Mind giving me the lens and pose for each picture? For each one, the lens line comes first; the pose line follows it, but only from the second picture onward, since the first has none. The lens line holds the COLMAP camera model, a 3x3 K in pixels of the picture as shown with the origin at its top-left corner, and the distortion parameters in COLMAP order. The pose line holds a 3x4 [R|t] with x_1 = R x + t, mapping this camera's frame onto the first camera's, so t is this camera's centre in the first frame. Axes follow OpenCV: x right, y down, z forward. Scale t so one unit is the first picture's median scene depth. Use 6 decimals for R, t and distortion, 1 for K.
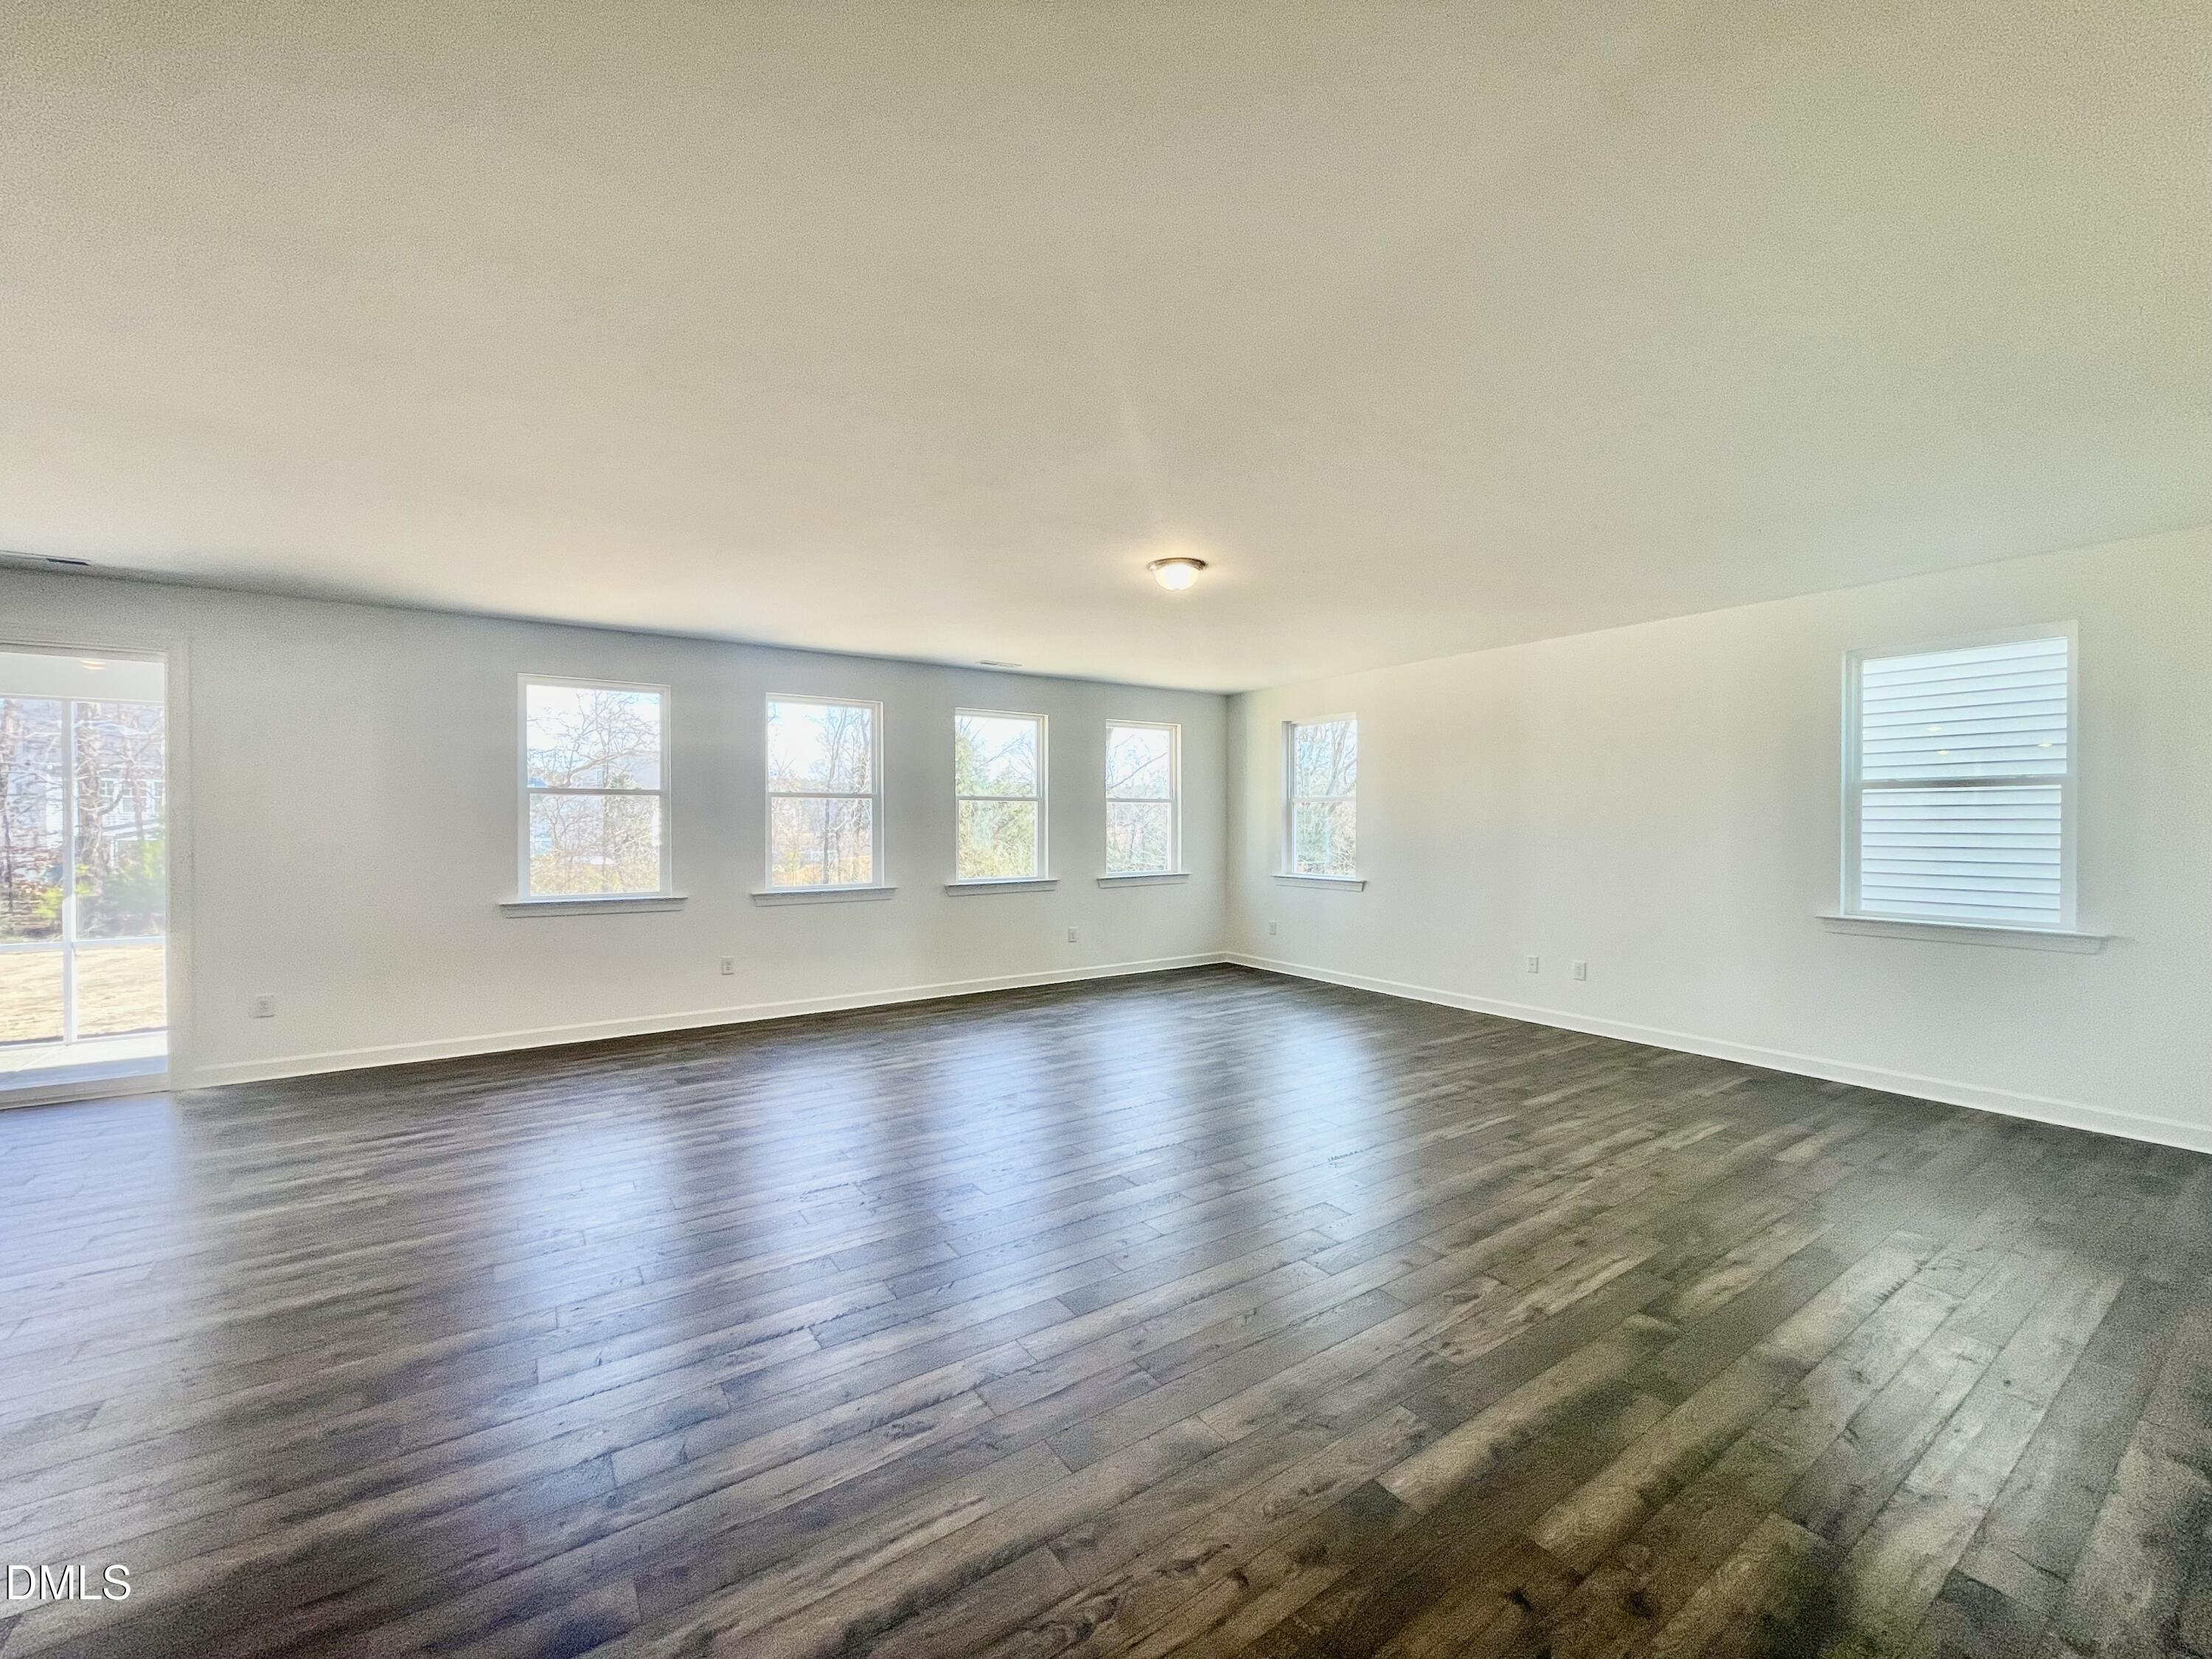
lens RADIAL K [[890.0, 0, 1109.1], [0, 890.0, 829.3], [0, 0, 1]] dist [-0.001231, 0.000280]
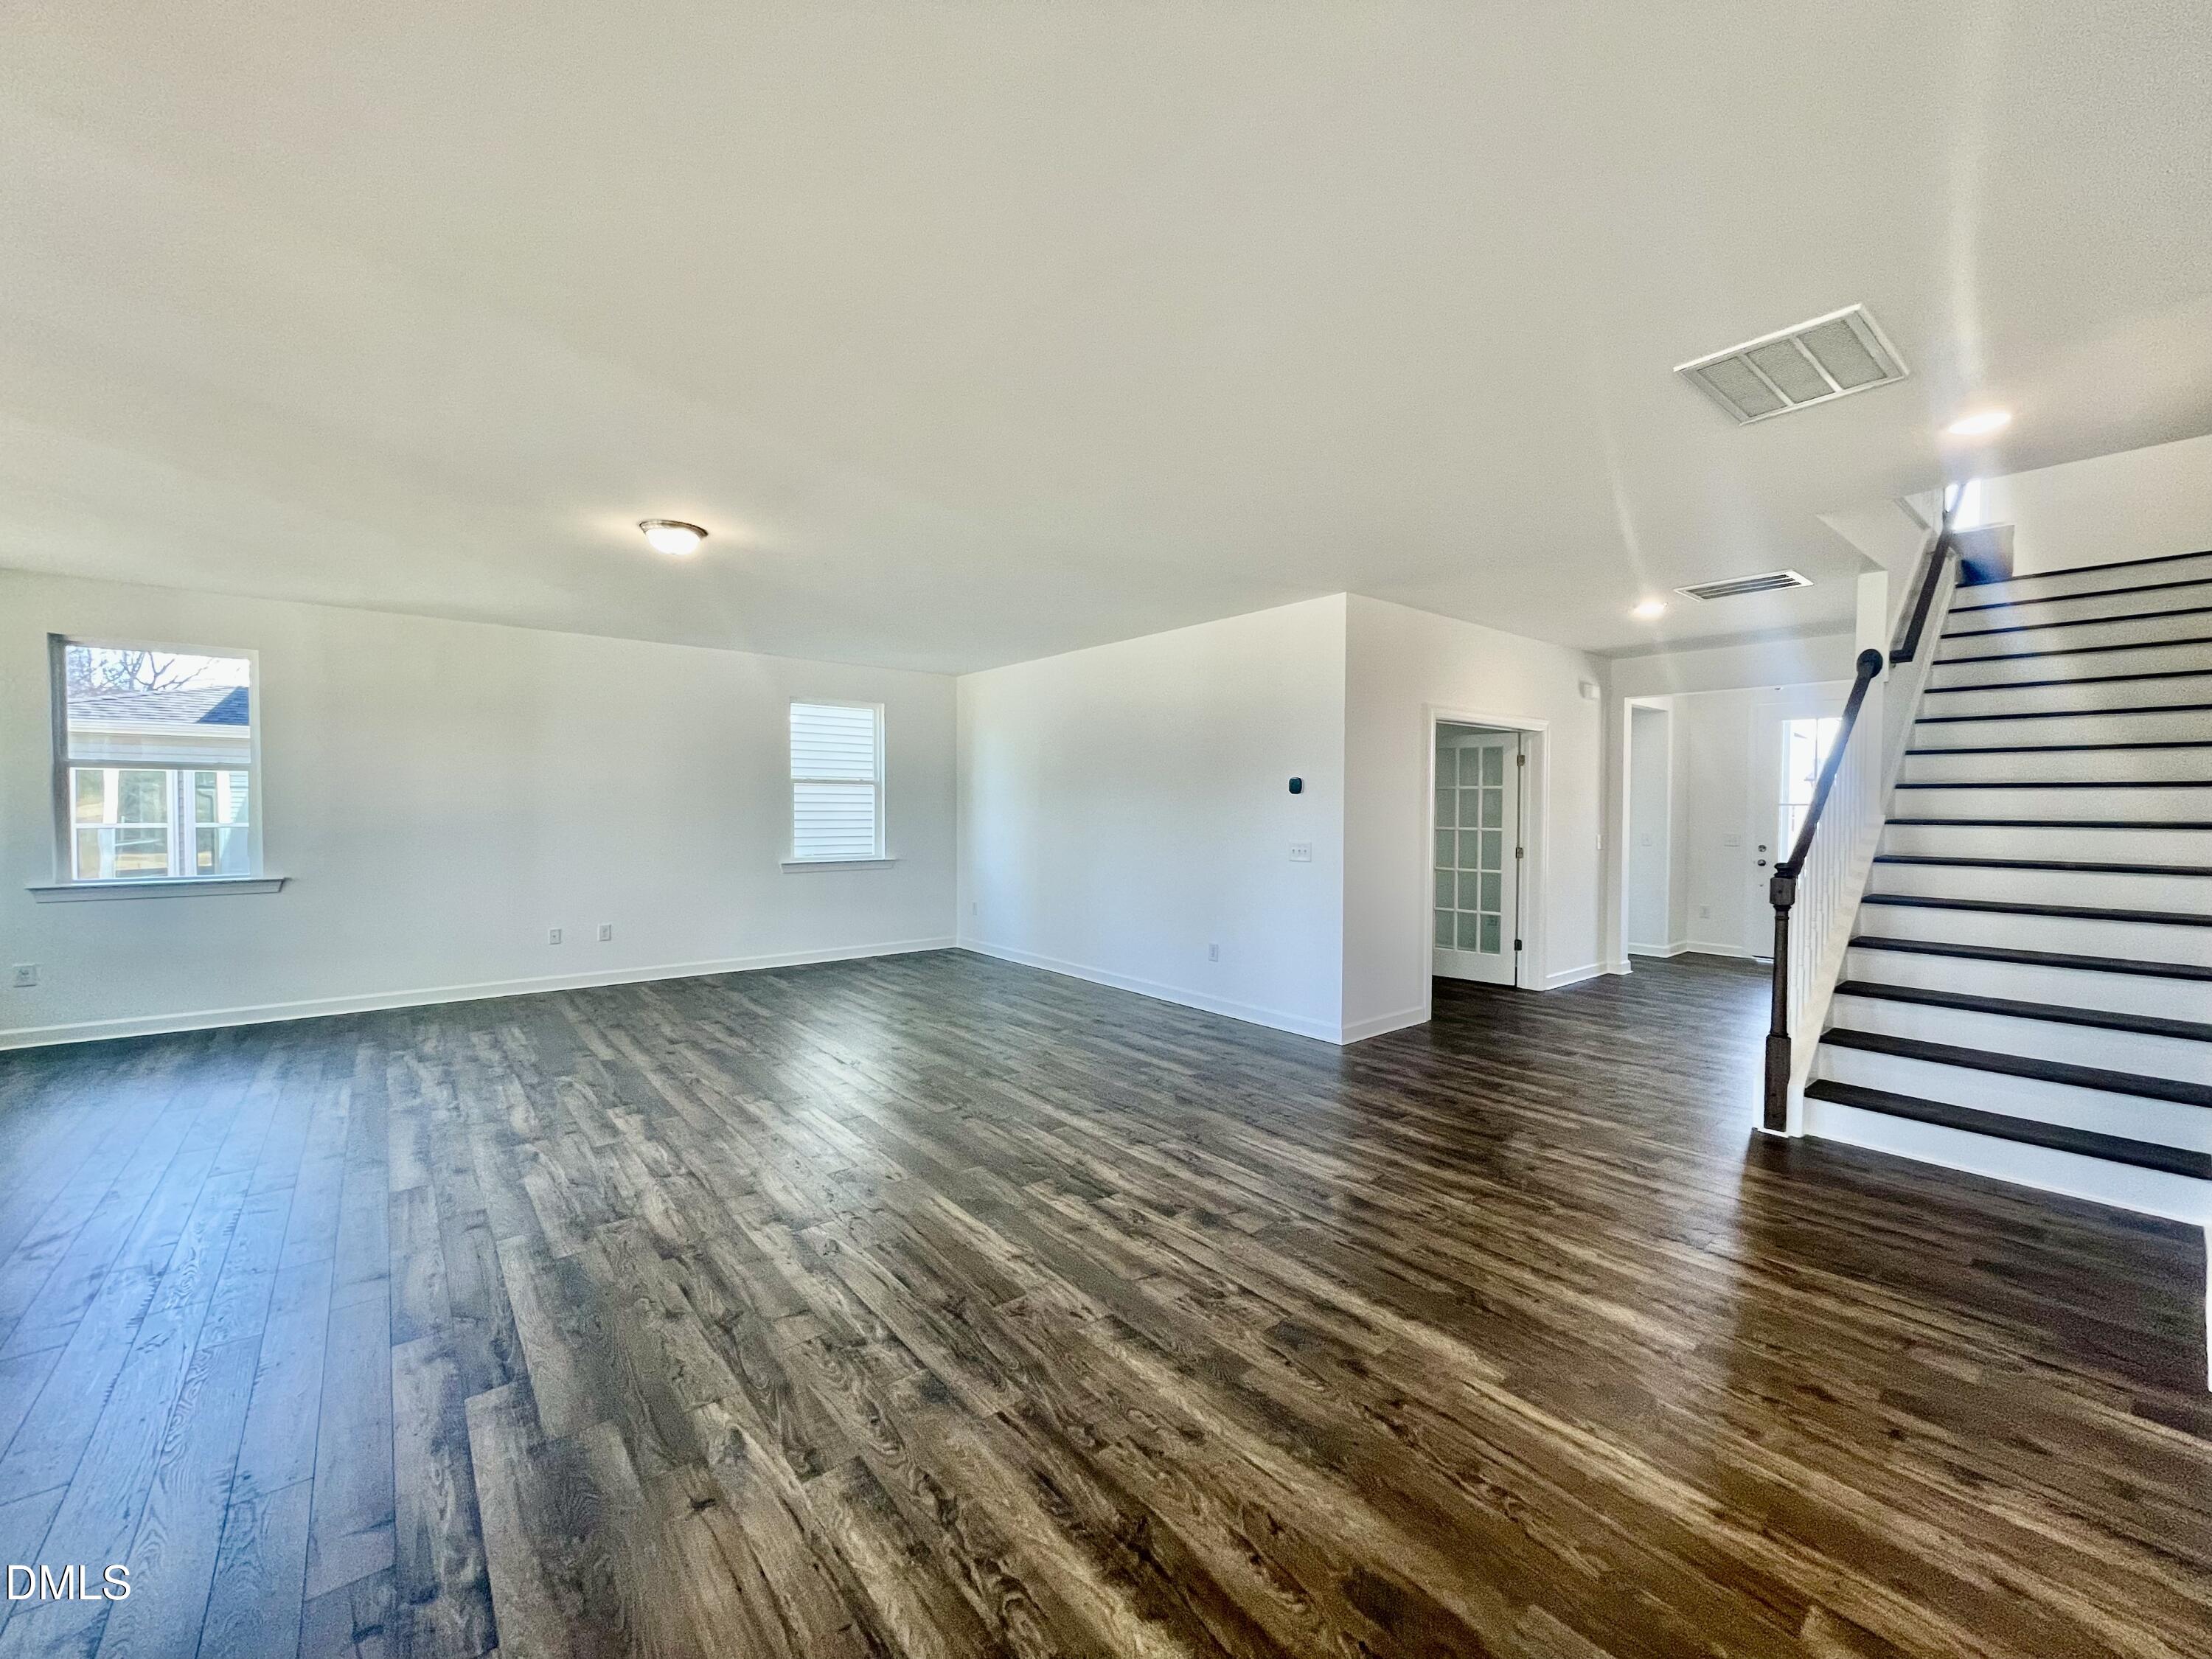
lens RADIAL K [[890.0, 0, 1109.1], [0, 890.0, 829.3], [0, 0, 1]] dist [-0.001231, 0.000280]
pose [[-0.082774, -0.026670, 0.996211, -1.618455], [0.003034, 0.999630, 0.027014, -0.004380], [-0.996564, 0.005258, -0.082663, 1.098051]]
